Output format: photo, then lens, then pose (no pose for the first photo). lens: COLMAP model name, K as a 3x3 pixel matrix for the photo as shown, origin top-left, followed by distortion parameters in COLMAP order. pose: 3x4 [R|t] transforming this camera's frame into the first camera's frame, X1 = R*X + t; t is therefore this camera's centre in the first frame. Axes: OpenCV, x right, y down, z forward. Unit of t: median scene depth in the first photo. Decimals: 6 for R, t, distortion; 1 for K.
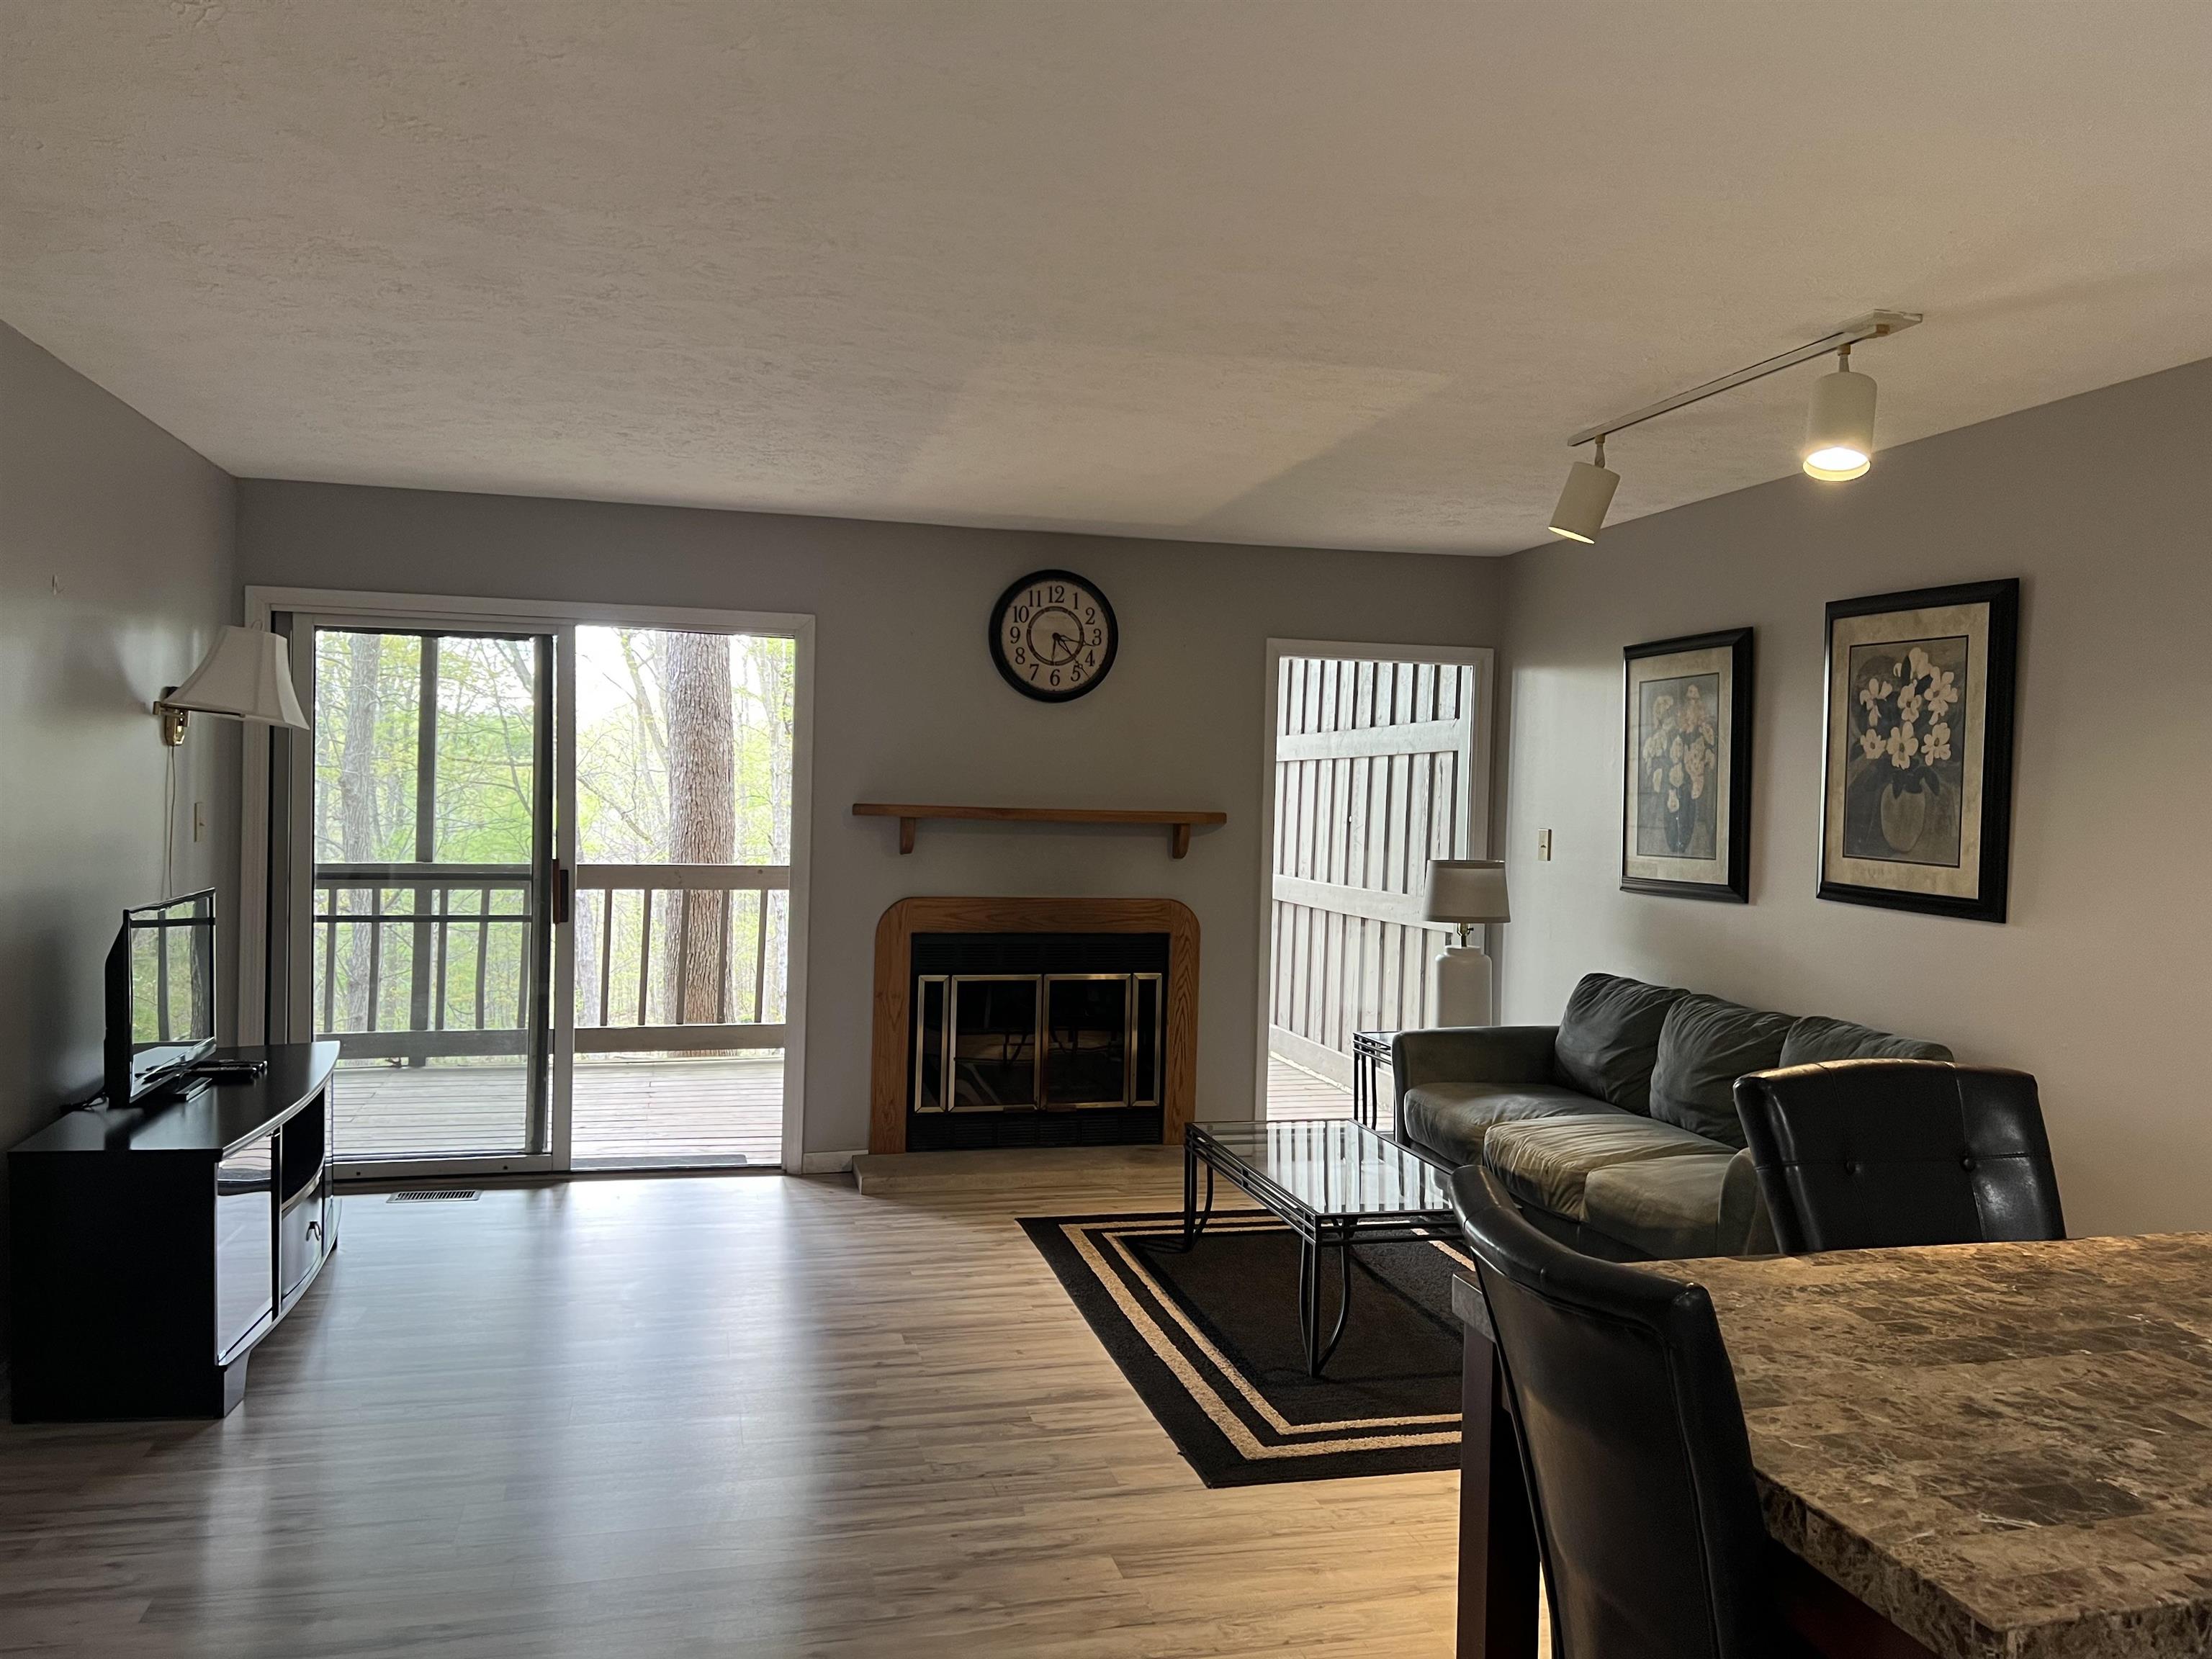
lens RADIAL K [[1685.7, 0, 1107.2], [0, 1685.7, 821.3], [0, 0, 1]] dist [0.107470, -0.119235]
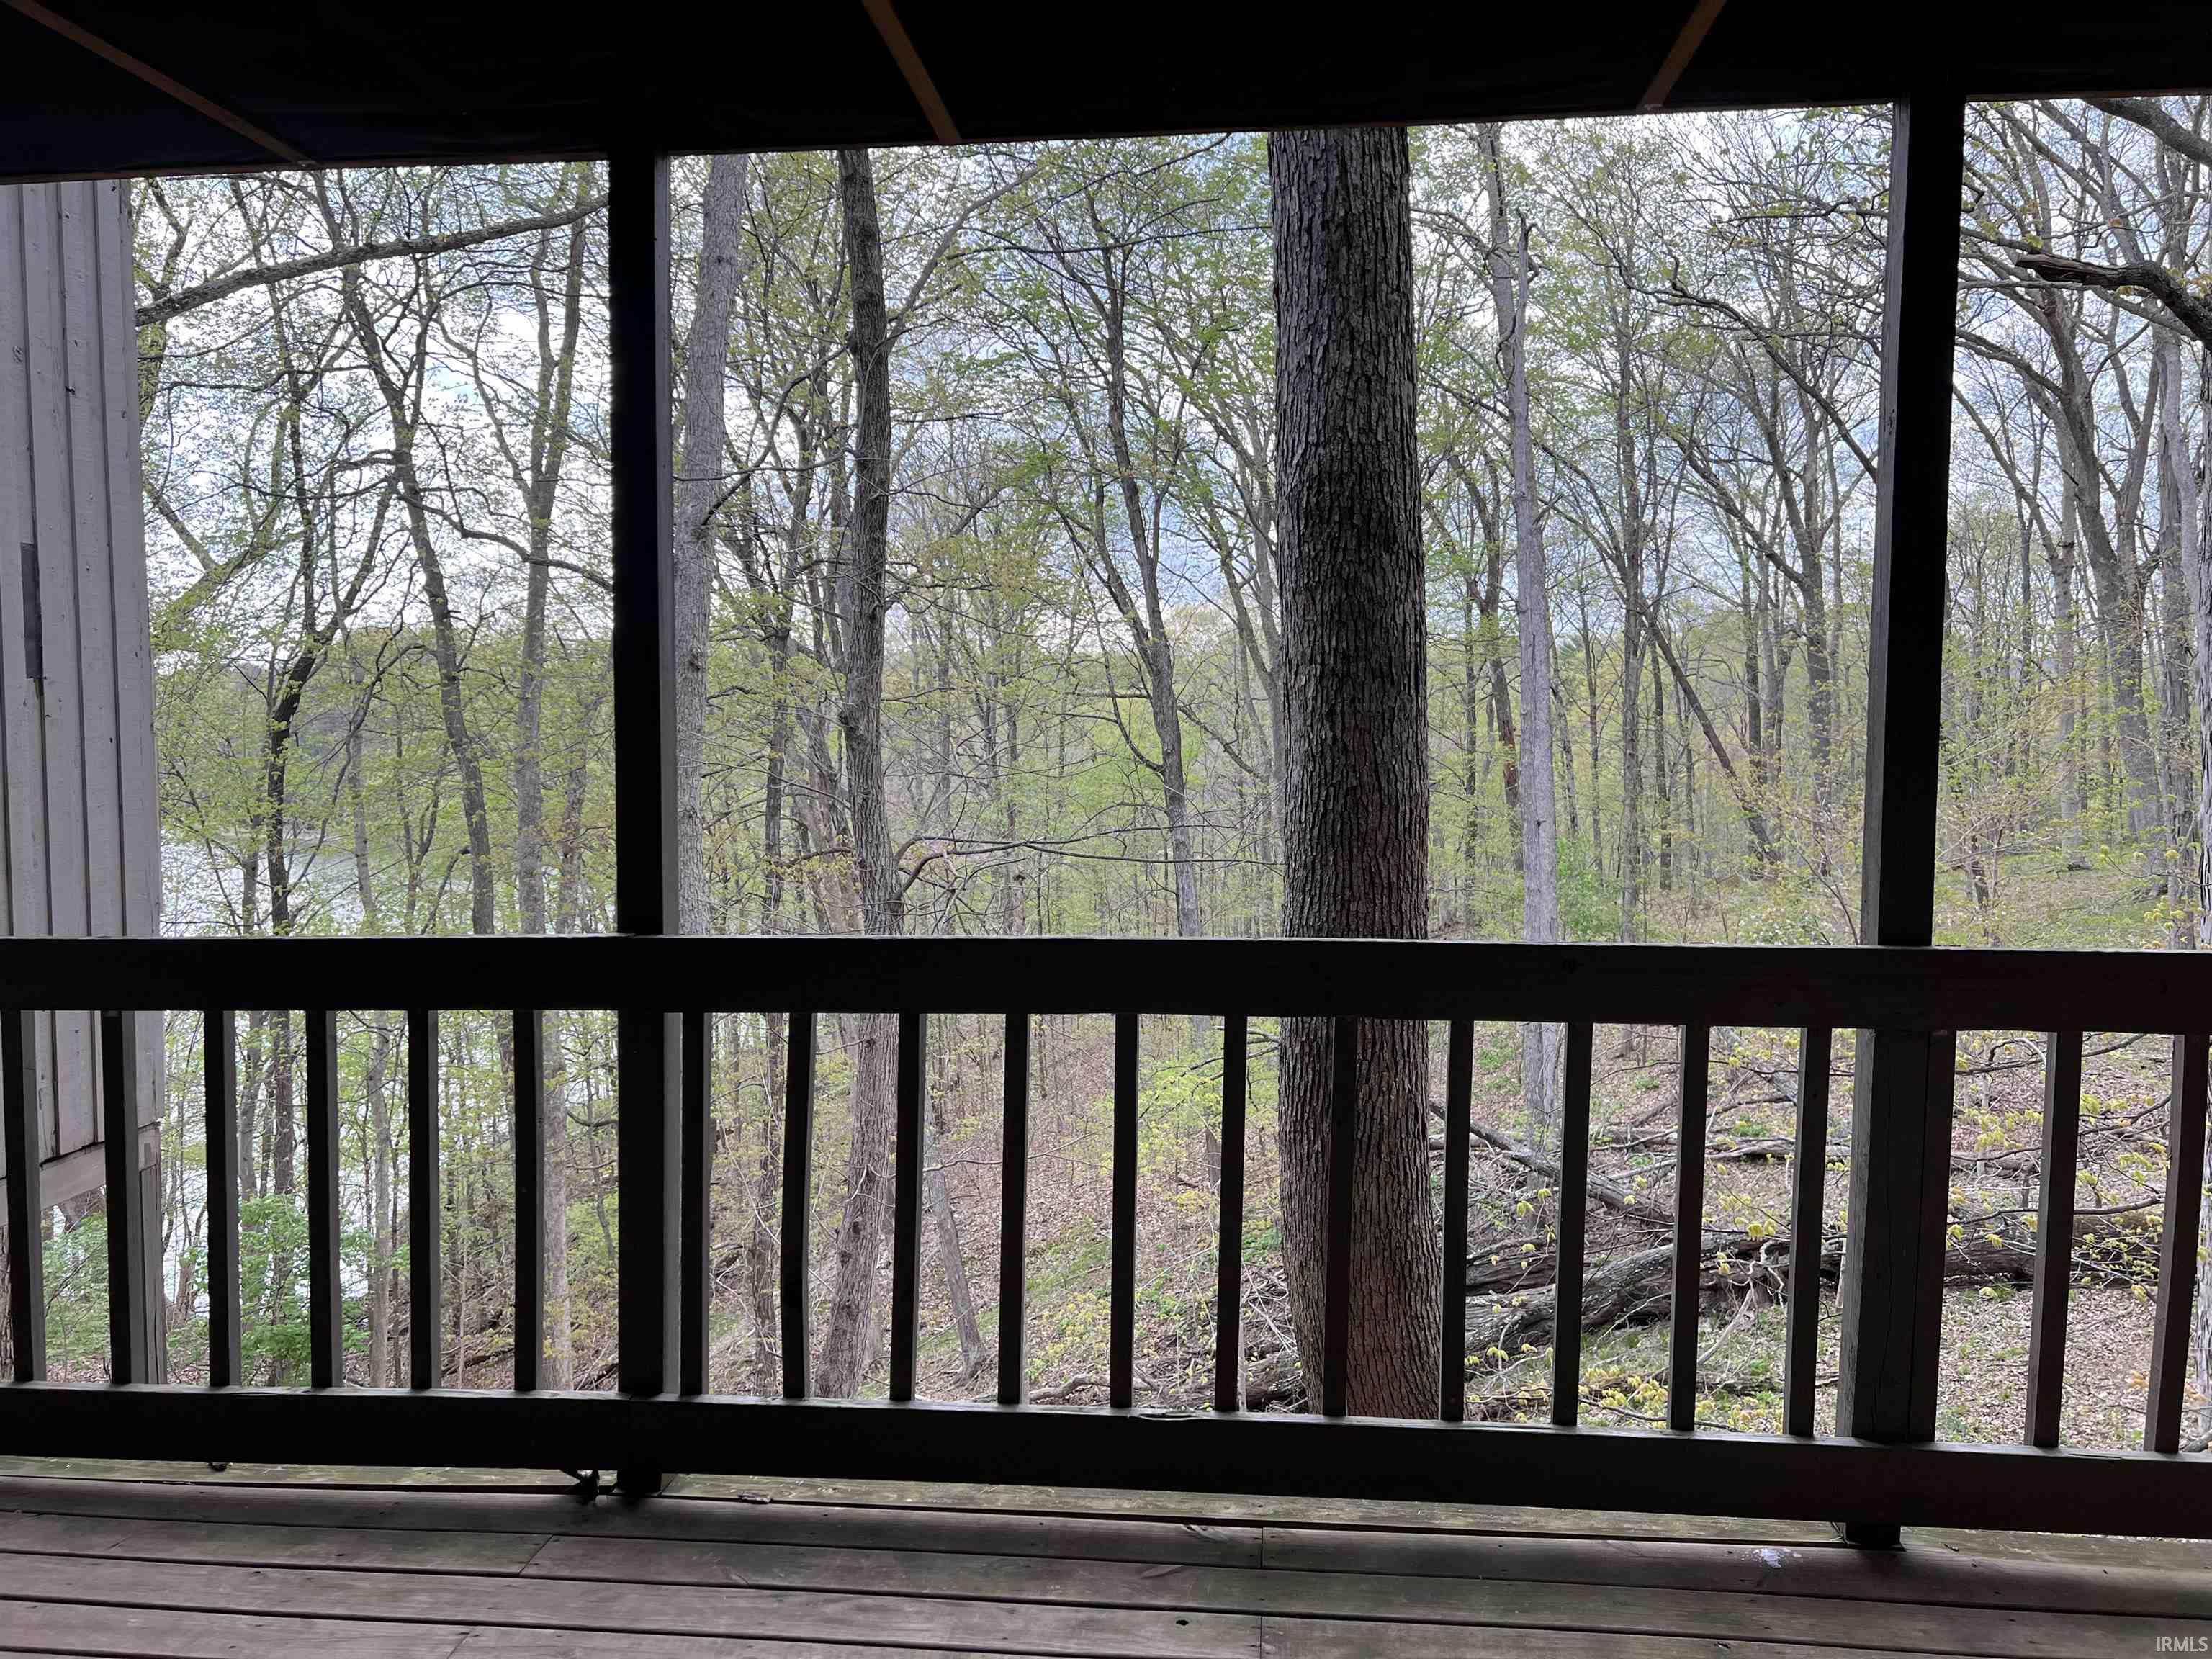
lens RADIAL K [[1685.7, 0, 1107.2], [0, 1685.7, 821.3], [0, 0, 1]] dist [0.107470, -0.119235]
pose [[0.939225, -0.004333, -0.343275, -0.049926], [0.019524, 0.998976, 0.040808, -0.003480], [0.342747, -0.045030, 0.938348, 0.189692]]
